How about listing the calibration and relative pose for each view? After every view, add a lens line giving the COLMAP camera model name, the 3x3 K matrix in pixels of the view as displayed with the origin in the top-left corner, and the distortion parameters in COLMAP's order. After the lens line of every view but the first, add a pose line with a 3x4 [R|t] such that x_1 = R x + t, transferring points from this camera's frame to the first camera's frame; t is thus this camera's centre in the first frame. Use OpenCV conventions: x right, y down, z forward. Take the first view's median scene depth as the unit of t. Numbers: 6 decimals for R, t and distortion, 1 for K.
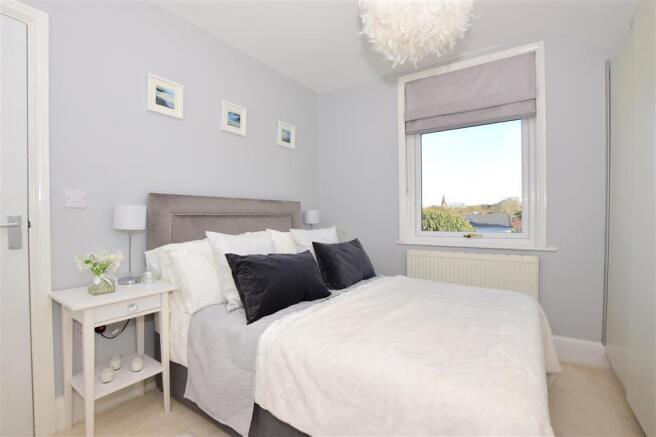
lens RADIAL K [[286.5, 0, 328.0], [0, 286.5, 218.5], [0, 0, 1]] dist [-0.032158, -0.000291]
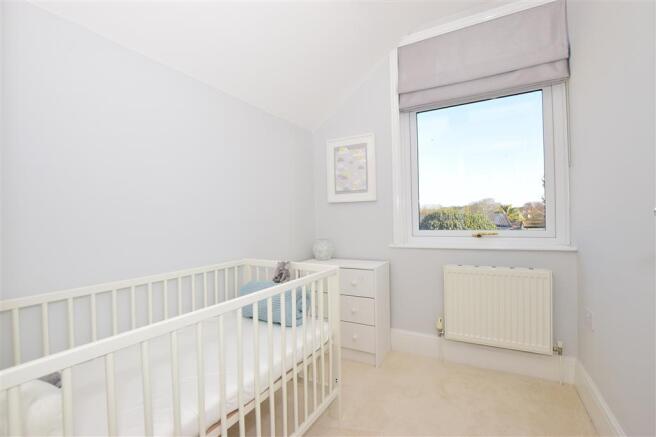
lens RADIAL K [[286.5, 0, 328.0], [0, 286.5, 218.5], [0, 0, 1]] dist [-0.032158, -0.000291]
pose [[0.997760, -0.018425, 0.064304, 0.013626], [0.019302, 0.999729, -0.013049, 0.015324], [-0.064046, 0.014261, 0.997845, 0.218425]]
